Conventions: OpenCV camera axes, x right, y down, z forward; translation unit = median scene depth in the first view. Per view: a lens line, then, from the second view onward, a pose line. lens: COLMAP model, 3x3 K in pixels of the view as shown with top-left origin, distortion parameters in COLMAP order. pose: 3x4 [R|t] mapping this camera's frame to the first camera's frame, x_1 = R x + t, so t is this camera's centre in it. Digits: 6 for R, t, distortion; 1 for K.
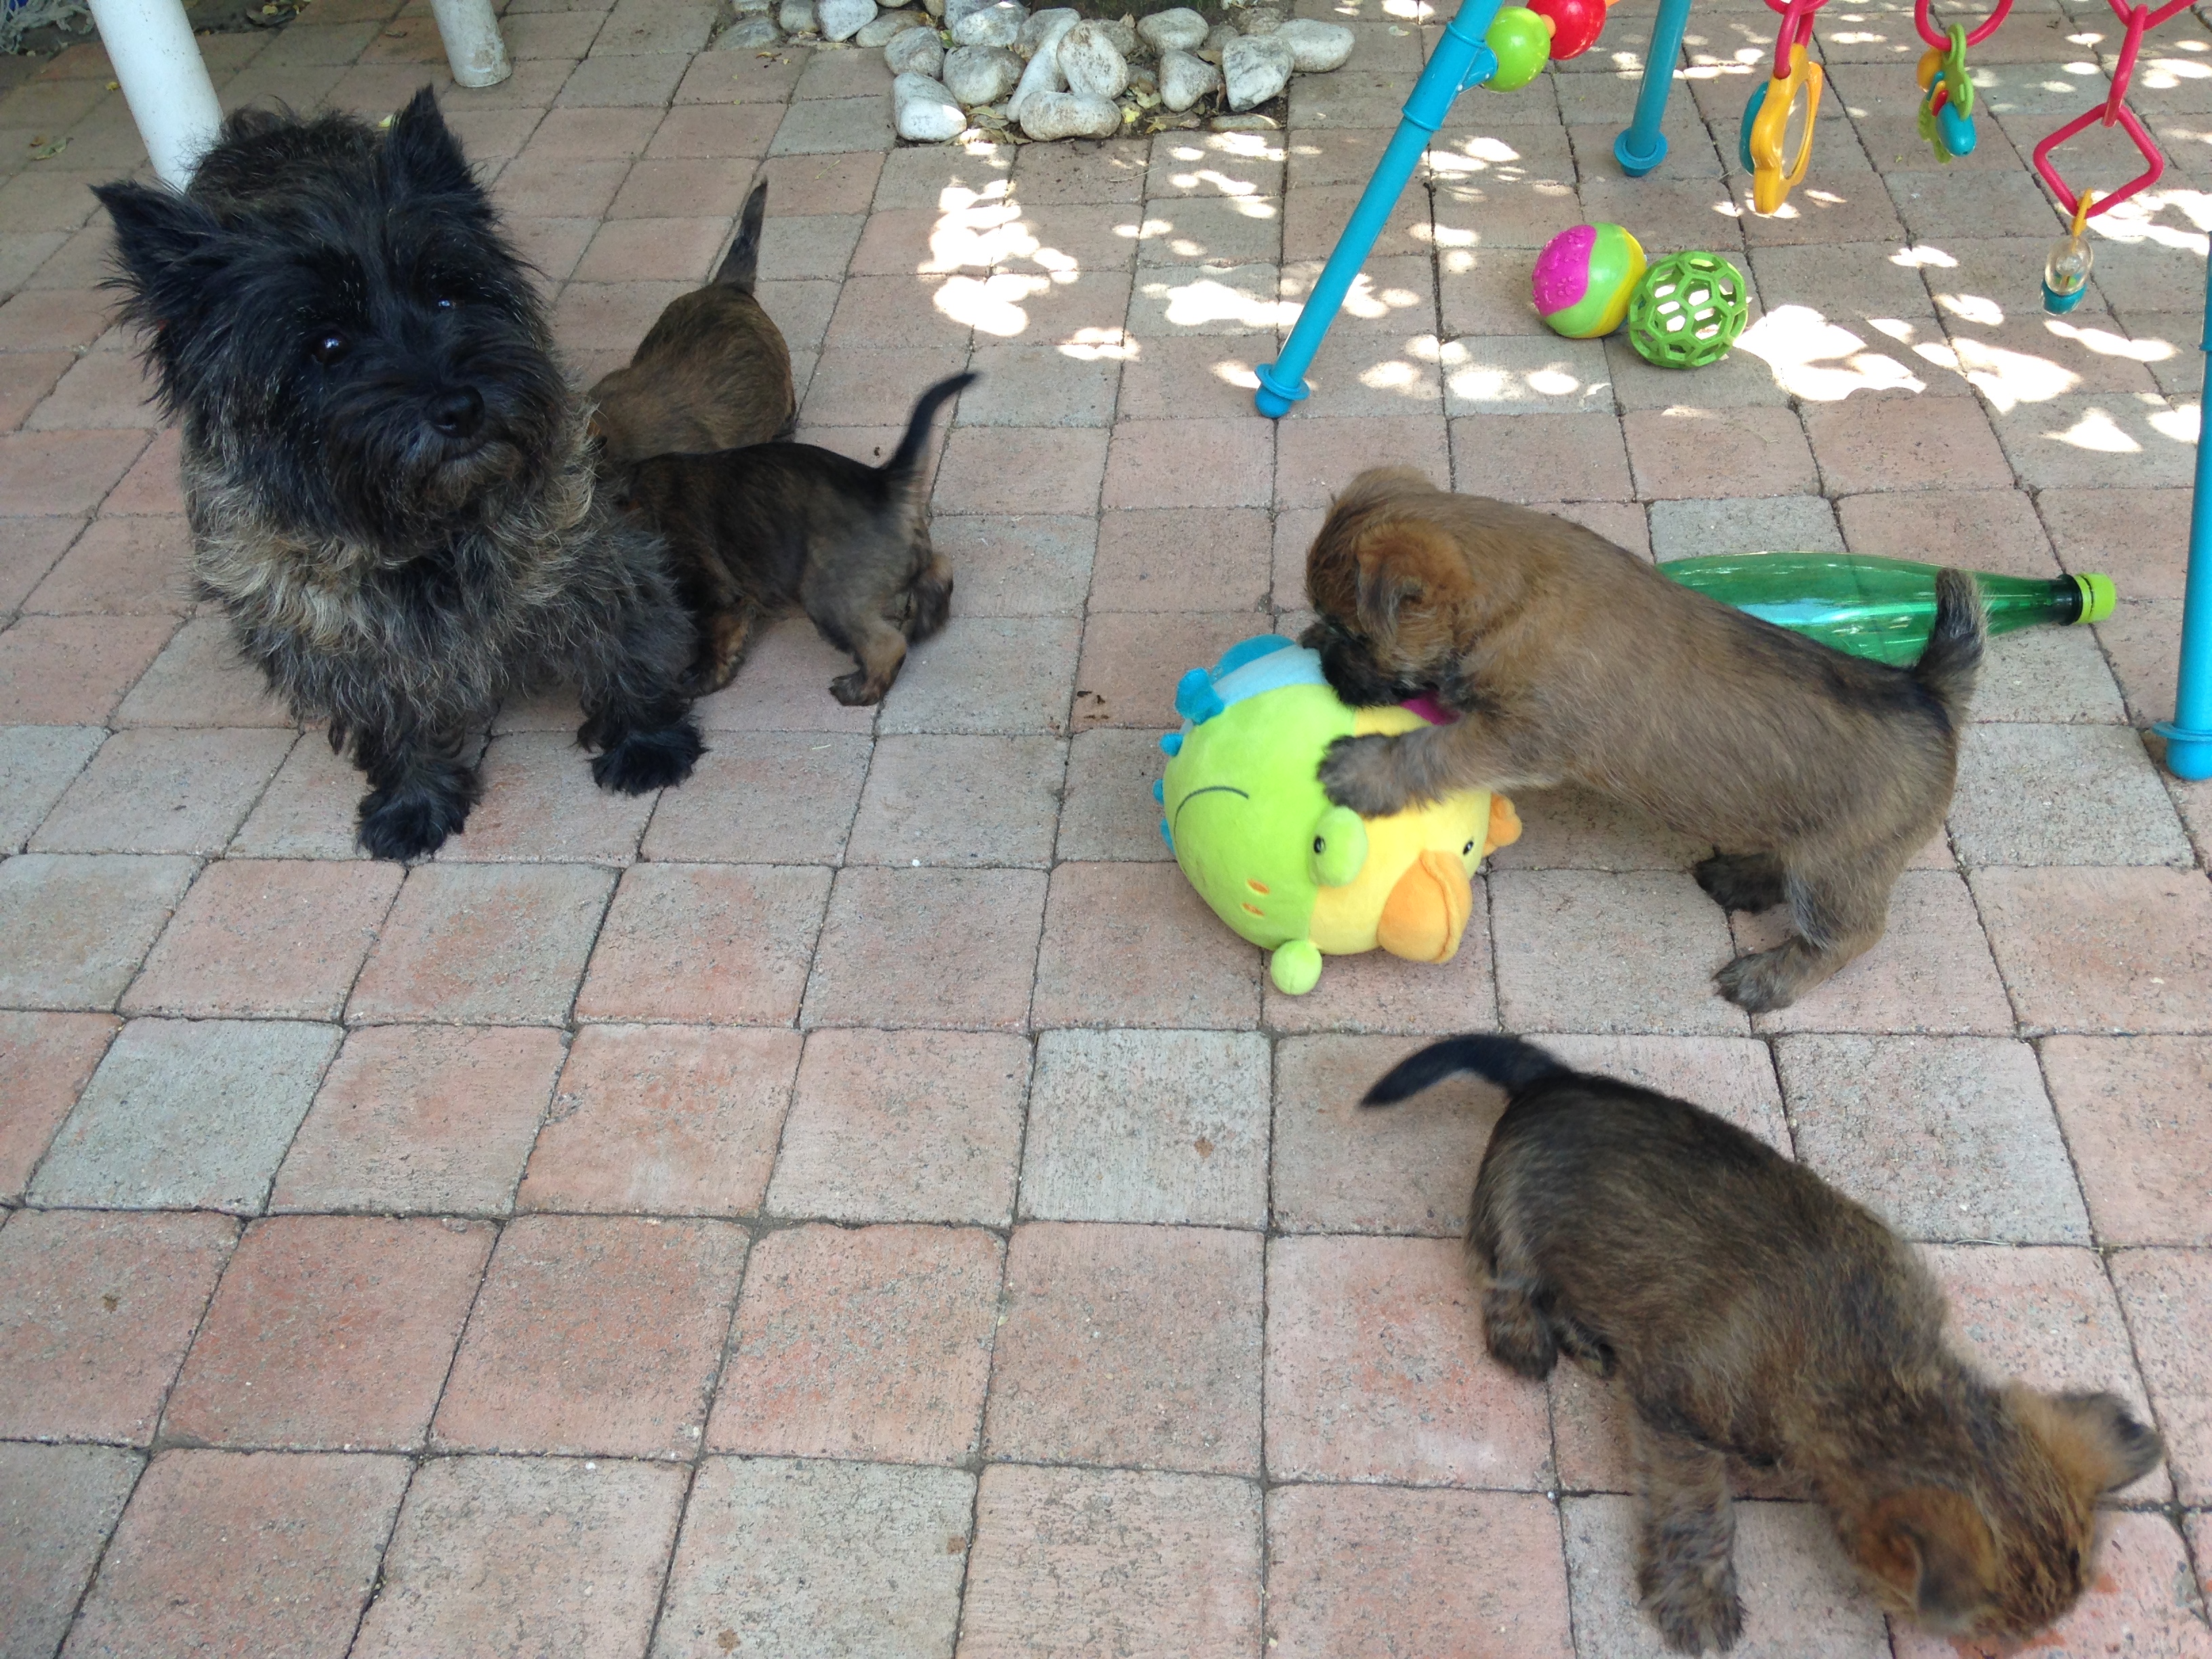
lens RADIAL K [[2064.8, 0, 1096.3], [0, 2064.8, 814.5], [0, 0, 1]] dist [0.073422, 0.000000]
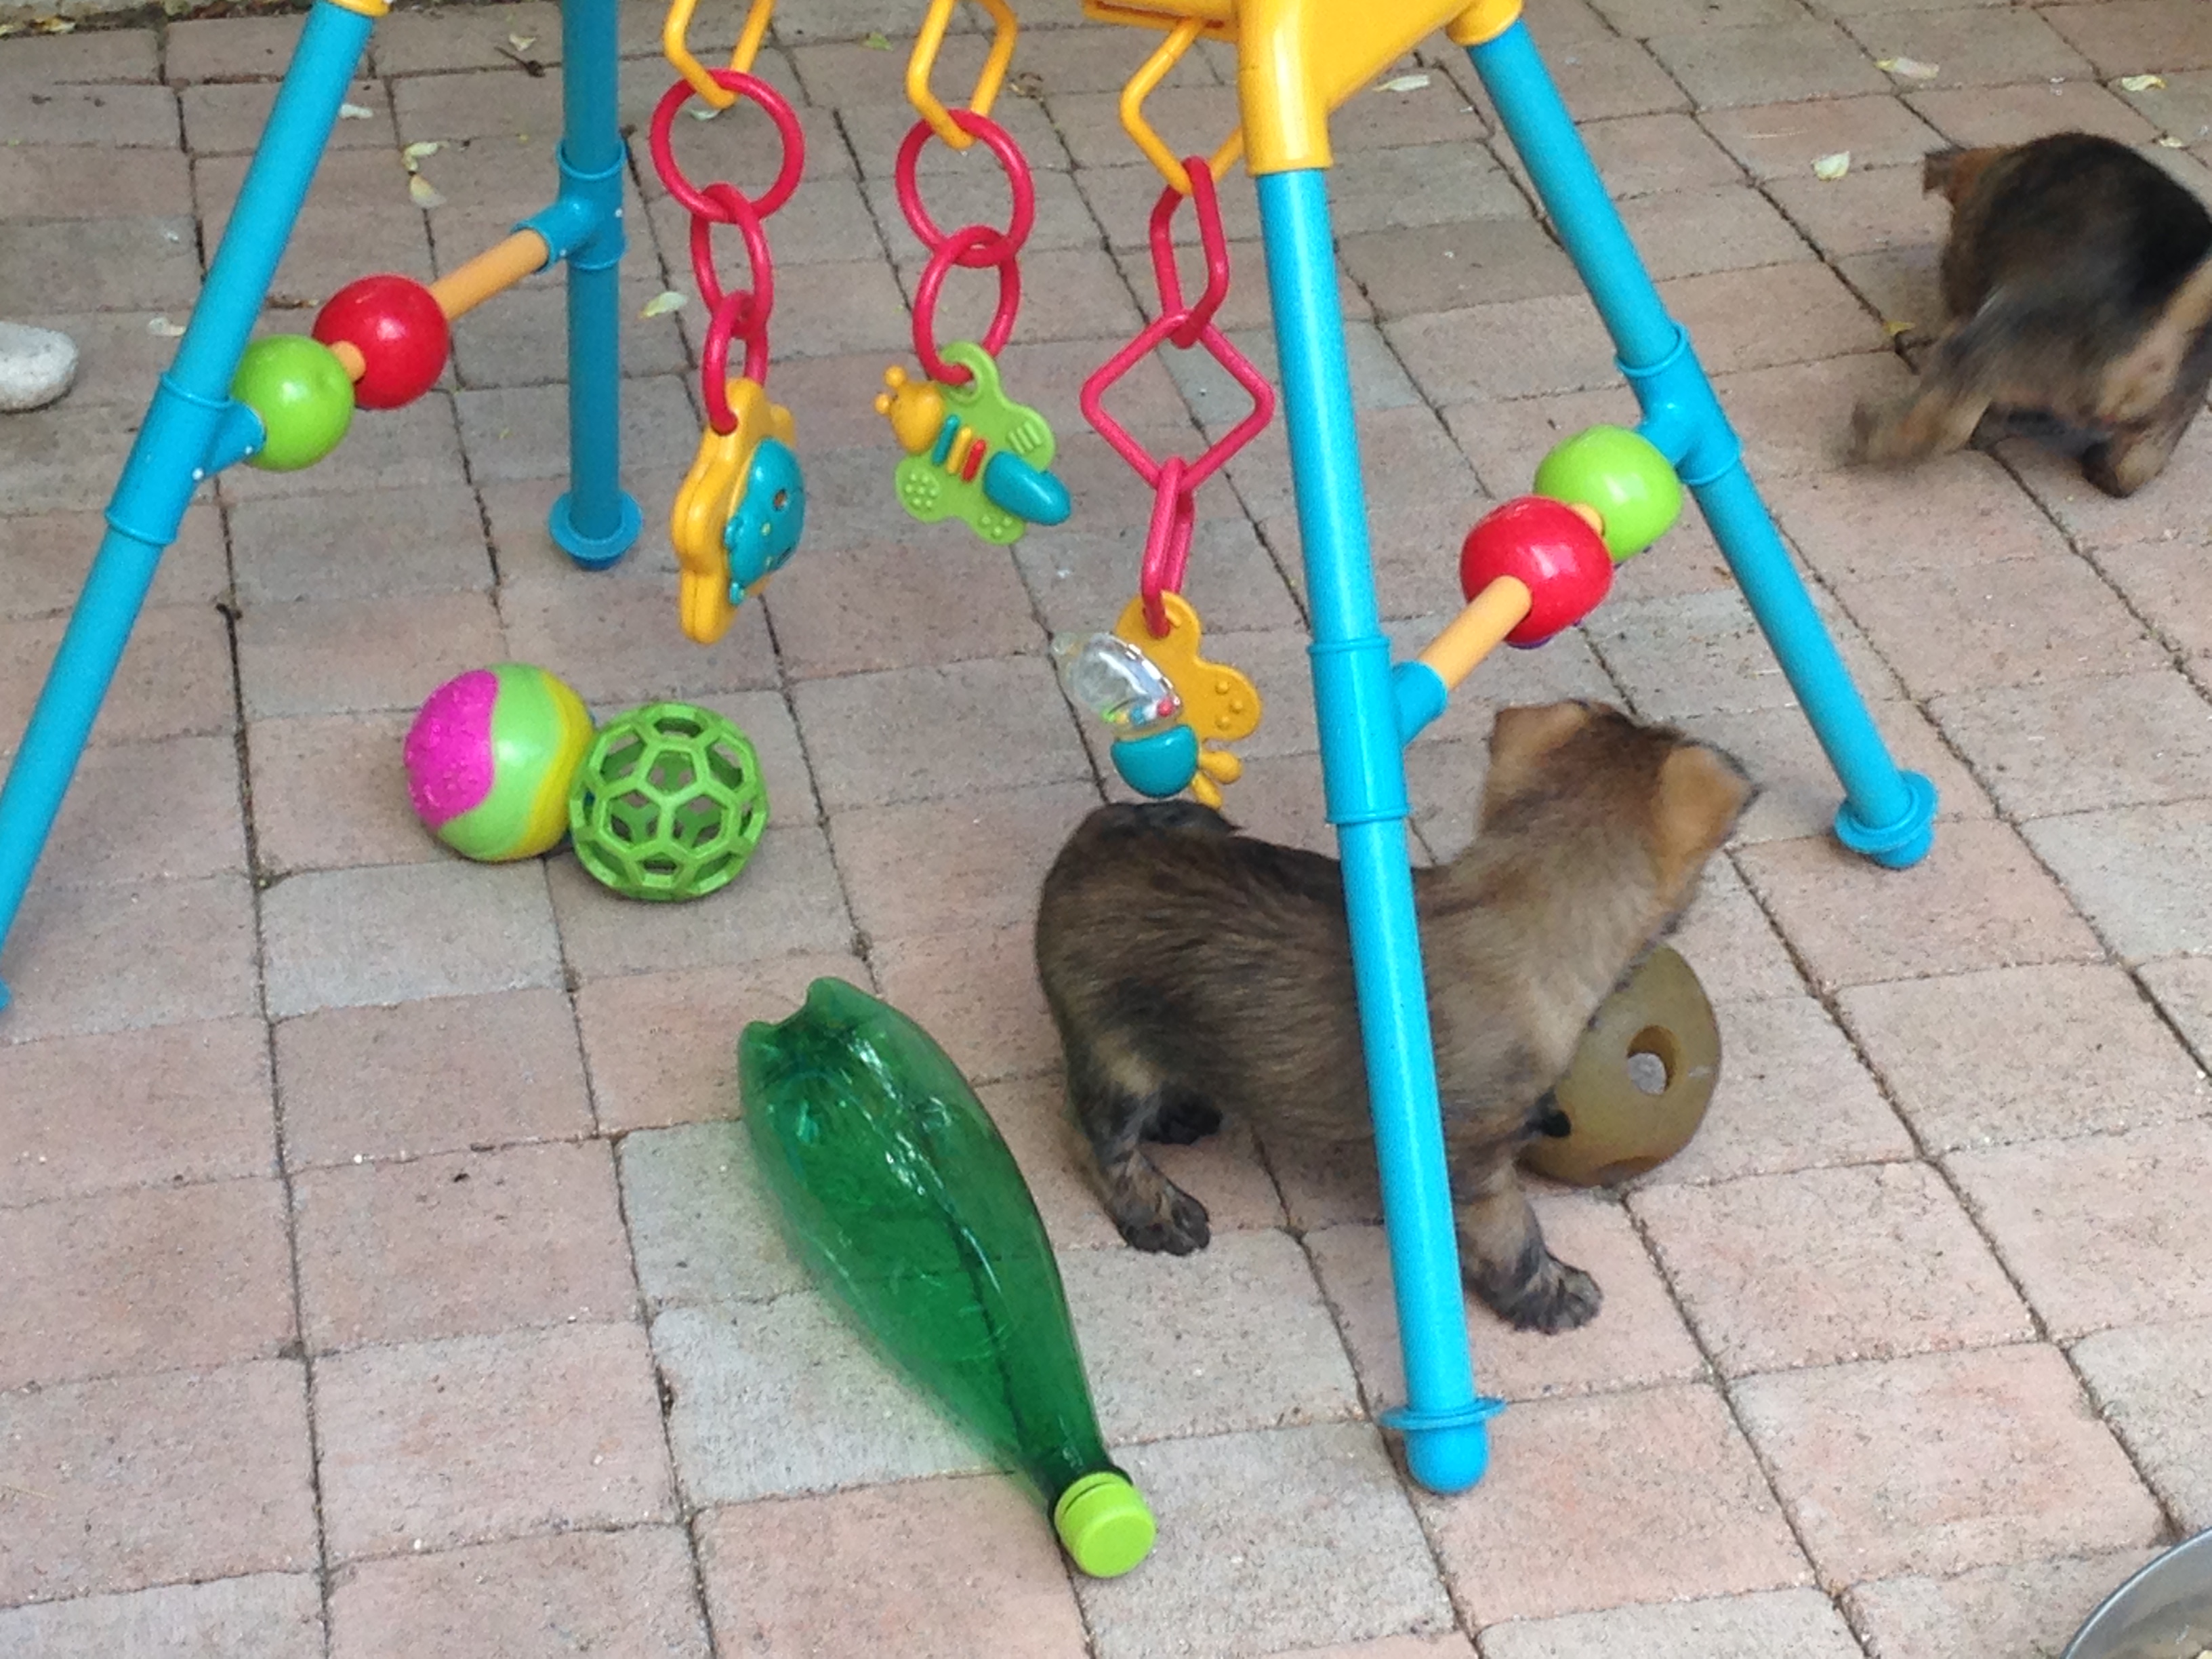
lens RADIAL K [[4951.4, 0, 1087.9], [0, 4951.4, 851.2], [0, 0, 1]] dist [0.166724, 0.000000]
pose [[0.963695, -0.088173, 0.252025, 0.057905], [0.139936, 0.970671, -0.195489, 0.066506], [-0.227396, 0.223659, 0.947770, -0.385884]]
